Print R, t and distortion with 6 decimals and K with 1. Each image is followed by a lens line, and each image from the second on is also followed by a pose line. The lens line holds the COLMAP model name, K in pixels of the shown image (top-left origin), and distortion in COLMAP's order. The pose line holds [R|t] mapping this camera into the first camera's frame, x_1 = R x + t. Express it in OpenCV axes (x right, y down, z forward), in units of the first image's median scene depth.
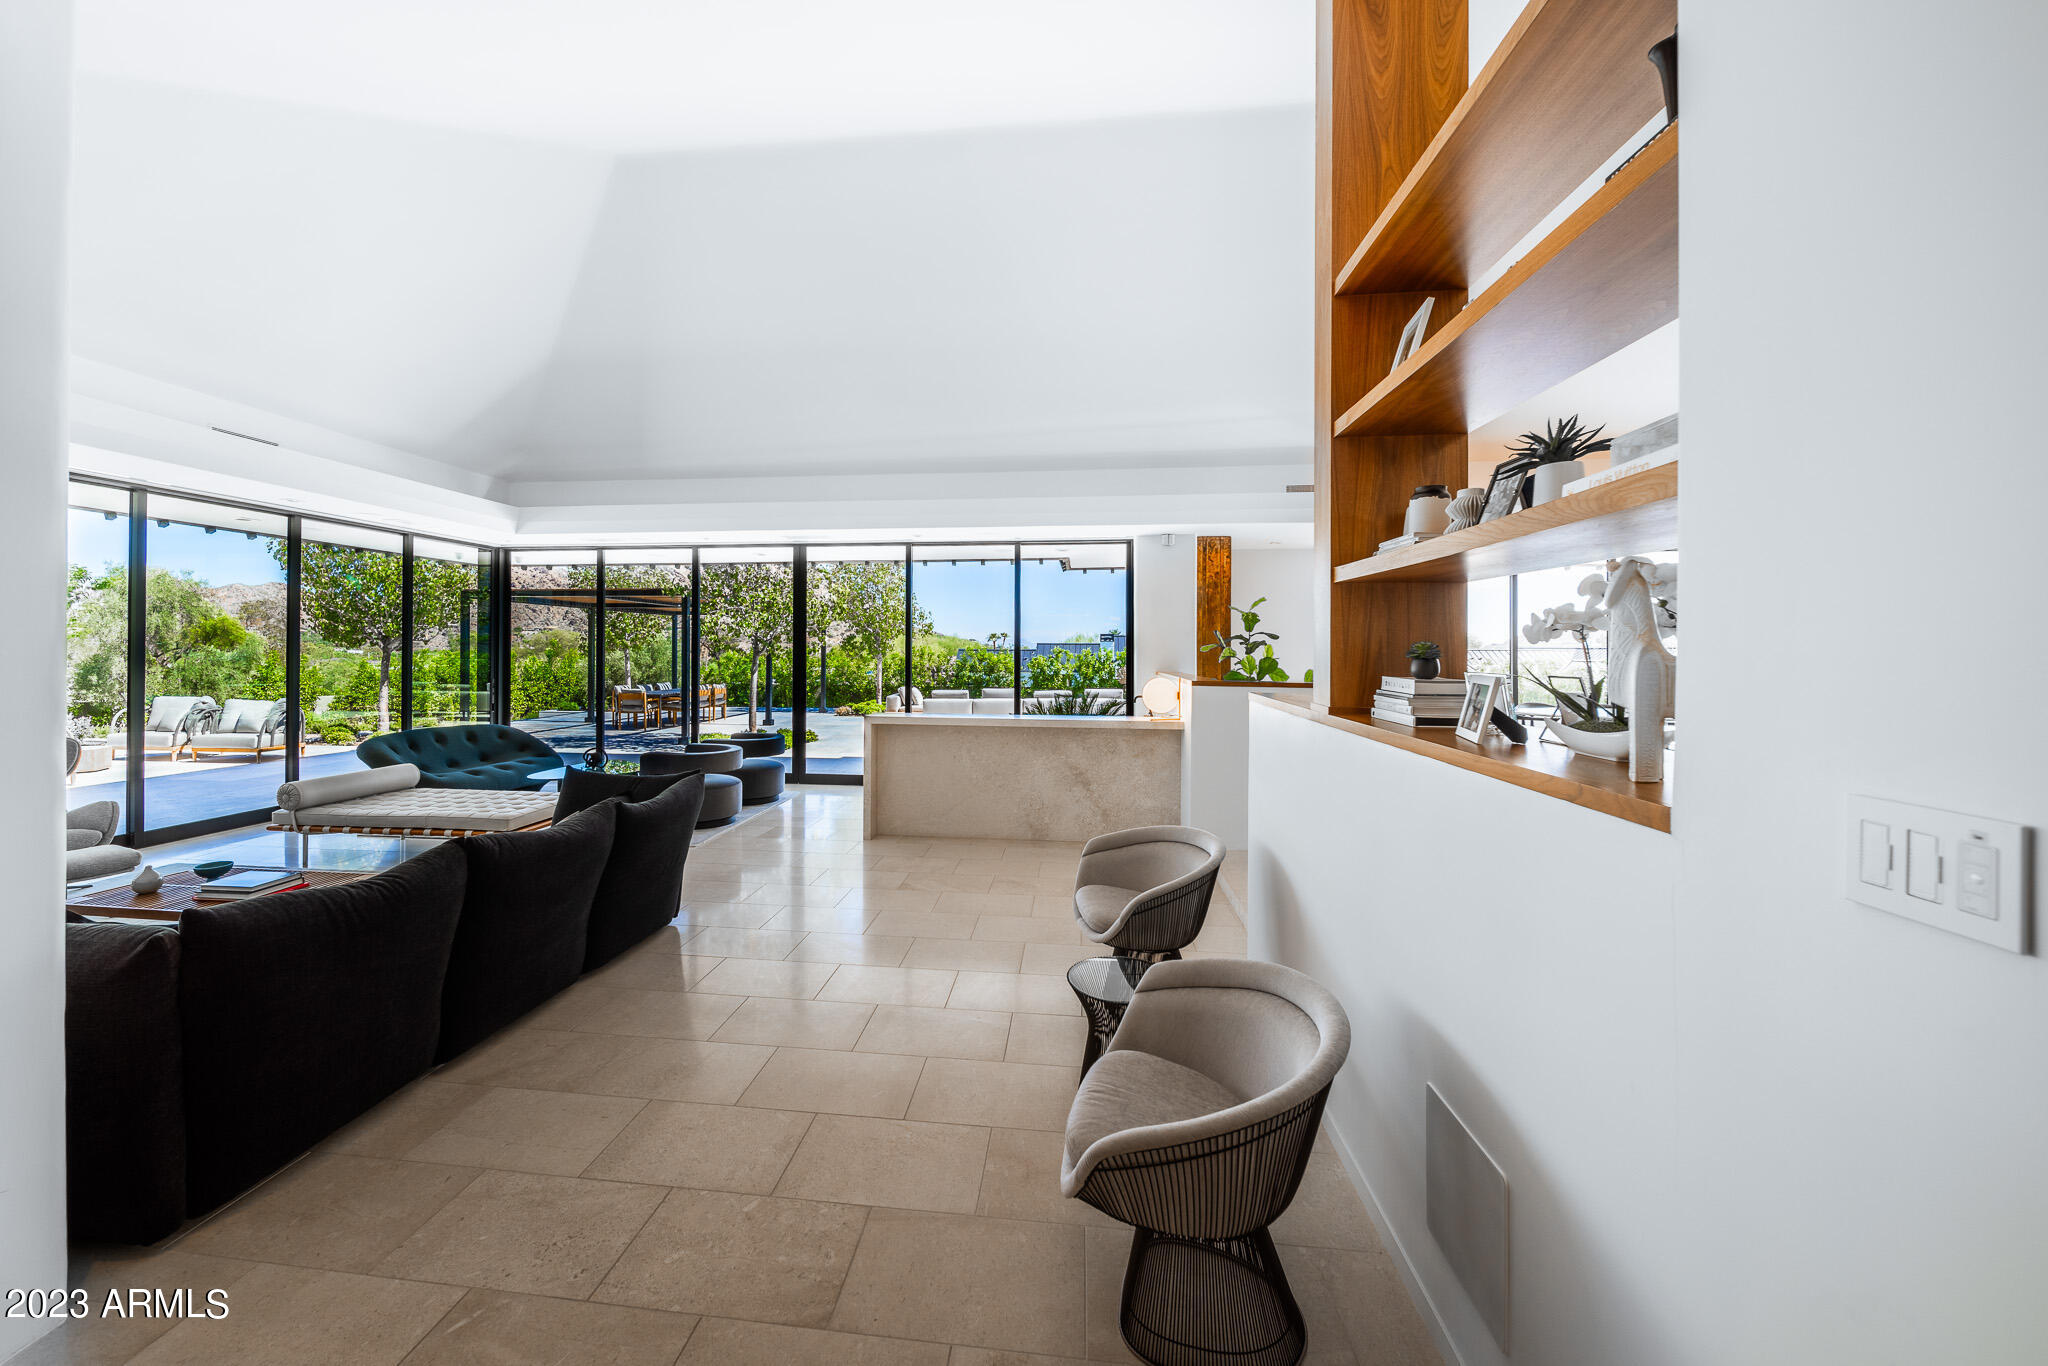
lens RADIAL K [[768.7, 0, 998.1], [0, 768.7, 652.7], [0, 0, 1]] dist [0.000117, -0.000026]
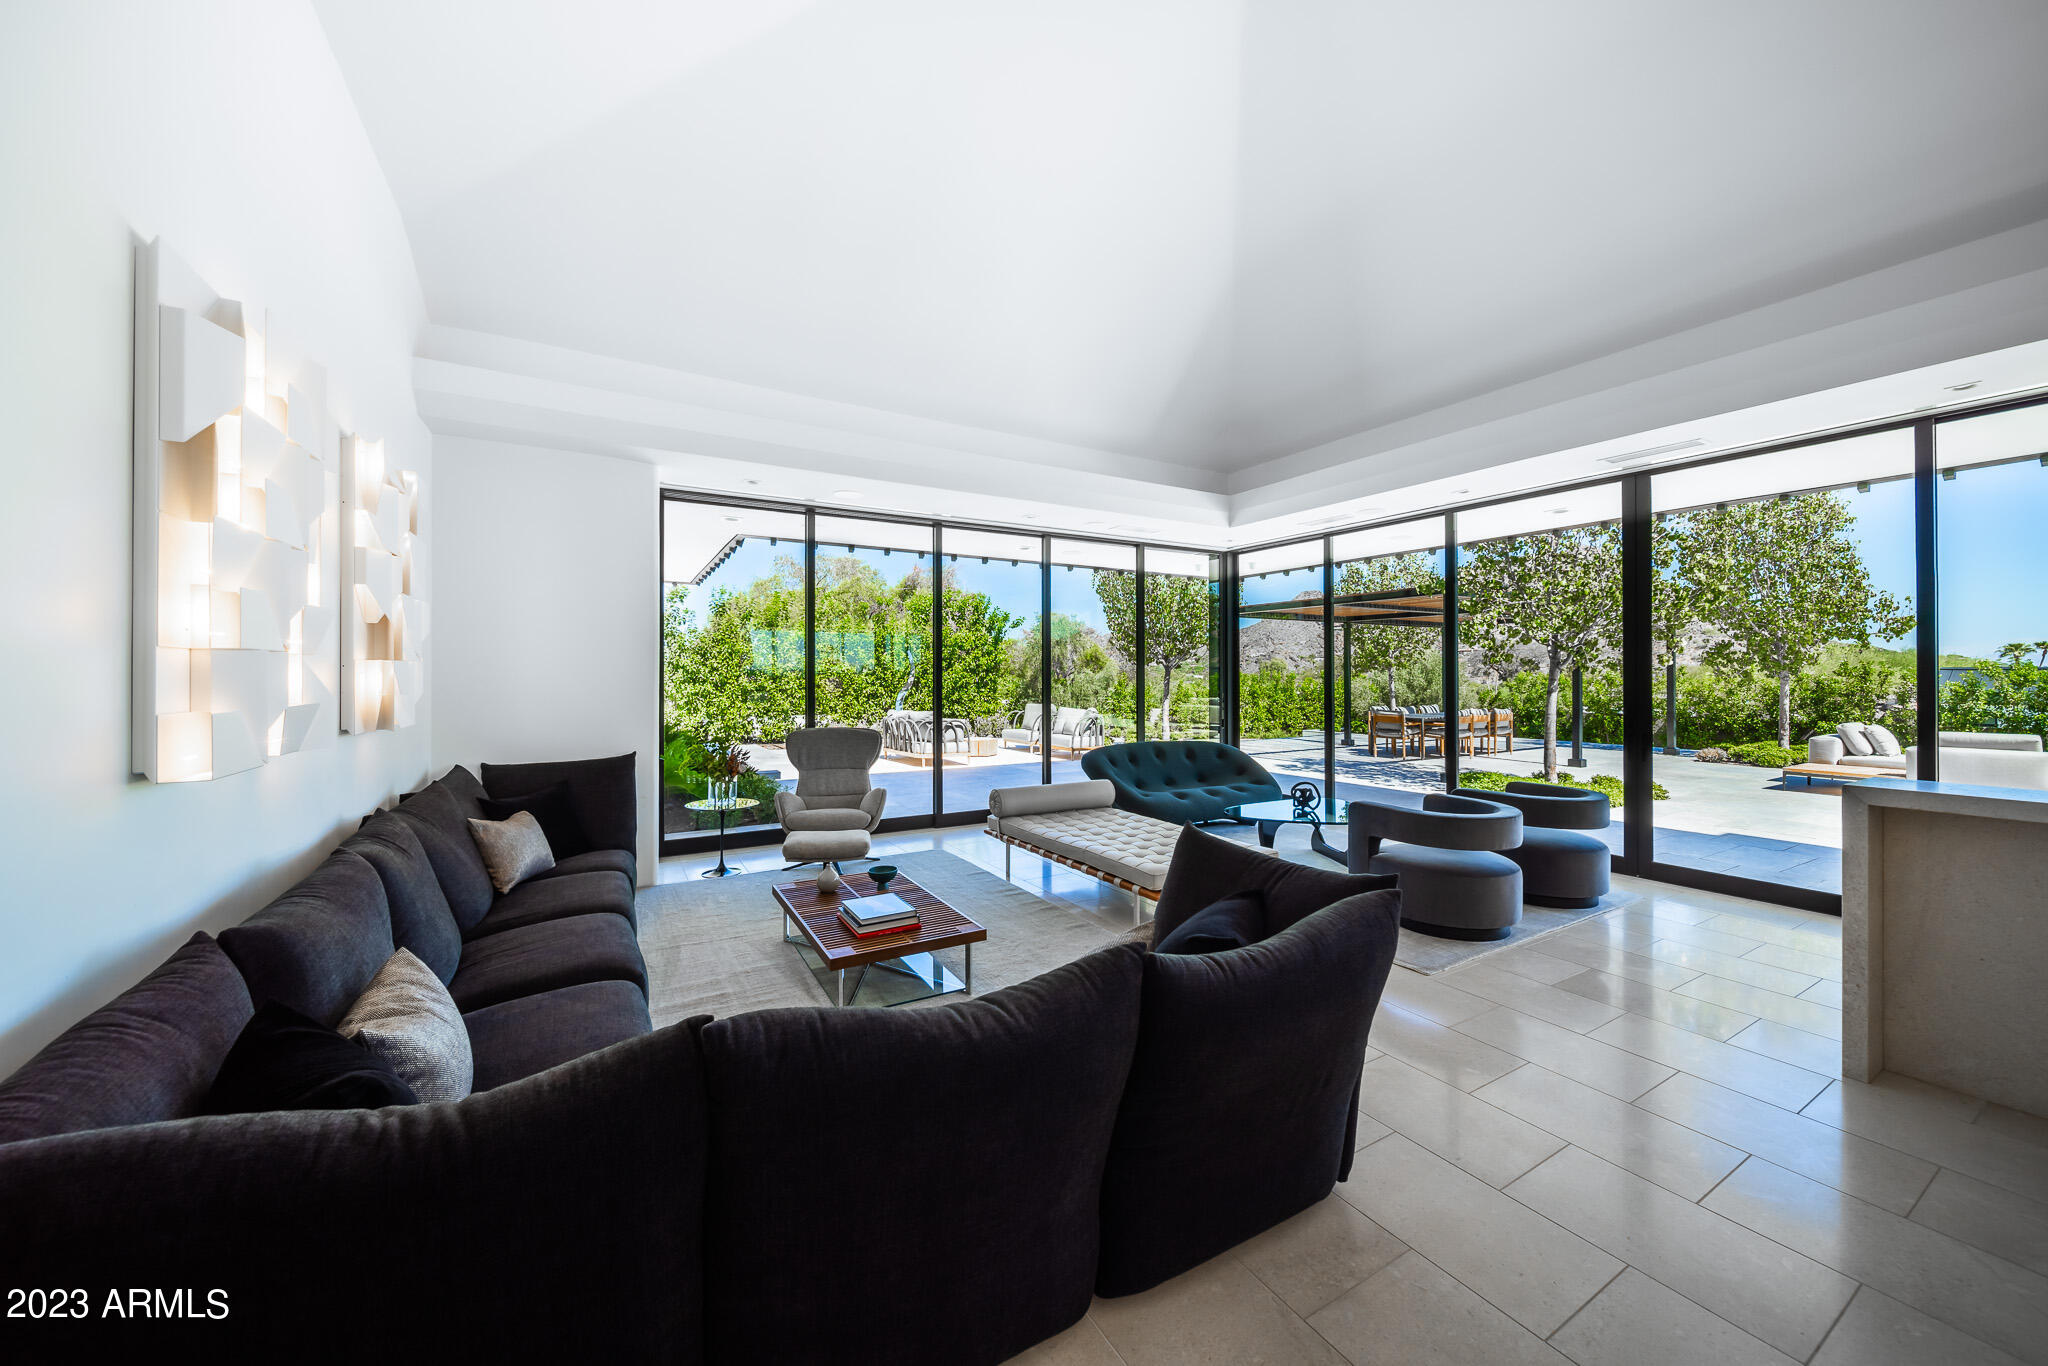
lens RADIAL K [[744.6, 0, 1013.1], [0, 744.6, 671.8], [0, 0, 1]] dist [0.000646, -0.000020]
pose [[0.591106, -0.008458, -0.806550, -0.056448], [0.002816, 0.999961, -0.008422, 0.011288], [0.806589, 0.002707, 0.591106, 0.191787]]
